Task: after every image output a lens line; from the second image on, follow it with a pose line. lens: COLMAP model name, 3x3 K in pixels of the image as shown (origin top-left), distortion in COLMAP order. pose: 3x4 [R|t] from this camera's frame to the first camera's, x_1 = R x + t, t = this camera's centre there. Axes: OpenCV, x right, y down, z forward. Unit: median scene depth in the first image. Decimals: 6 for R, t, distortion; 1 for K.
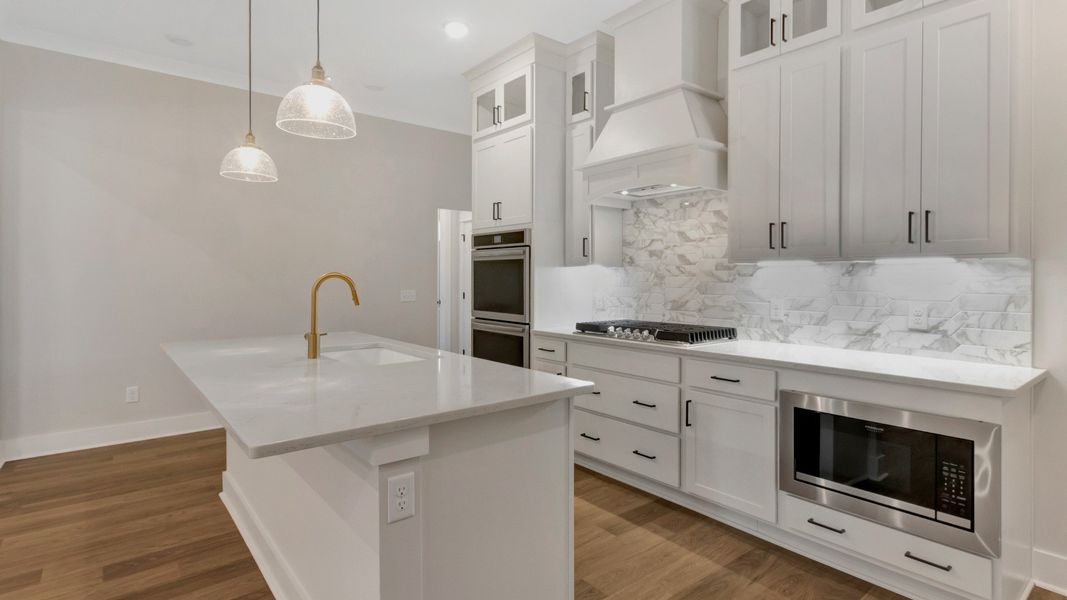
lens RADIAL K [[524.5, 0, 527.3], [0, 524.5, 280.6], [0, 0, 1]] dist [0.014636, -0.000844]
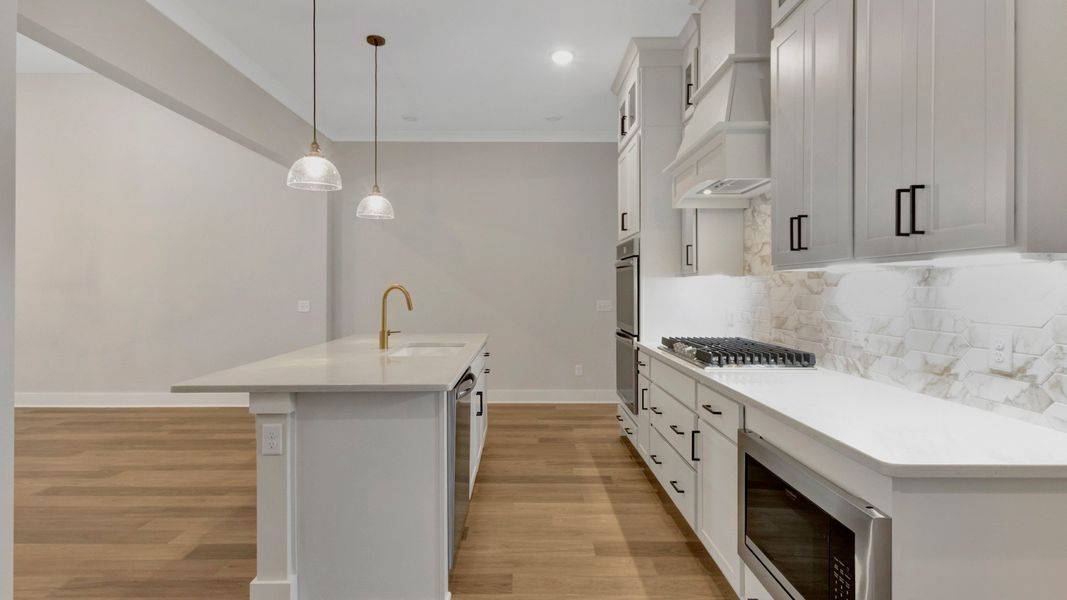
lens RADIAL K [[524.5, 0, 524.5], [0, 524.5, 292.2], [0, 0, 1]] dist [0.014636, -0.000844]
pose [[0.783995, 0.002734, -0.620761, 0.600460], [-0.002749, 0.999996, 0.000932, 0.000477], [0.620761, 0.000976, 0.783999, 0.144927]]
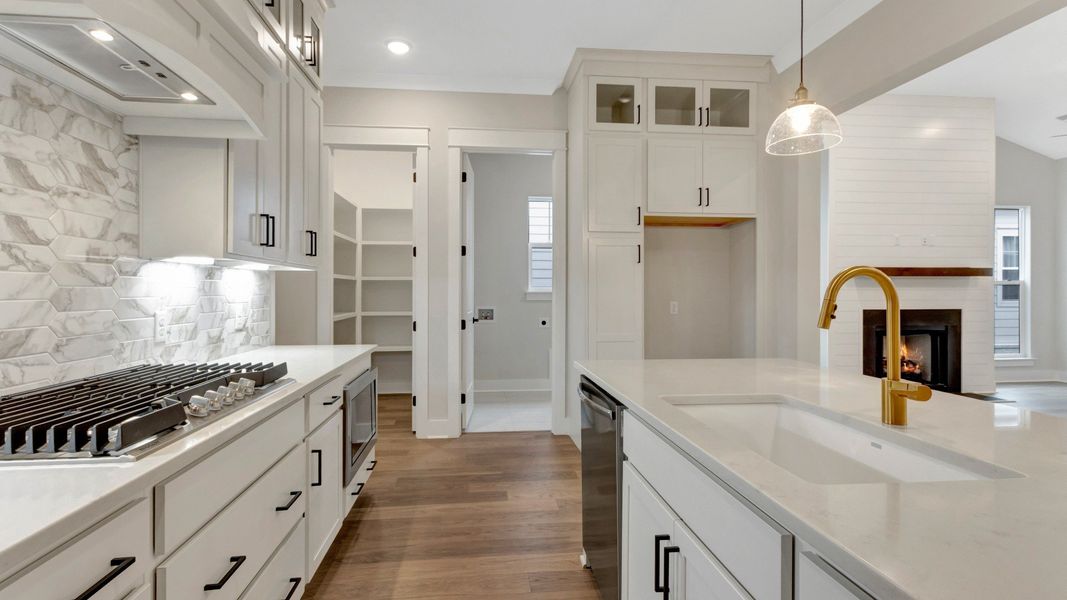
lens RADIAL K [[524.5, 0, 533.4], [0, 524.5, 293.5], [0, 0, 1]] dist [0.014636, -0.000844]
pose [[-0.852615, -0.005233, 0.522514, -0.311286], [-0.000573, 0.999959, 0.009079, 0.006529], [-0.522540, 0.007442, -0.852582, 1.409846]]
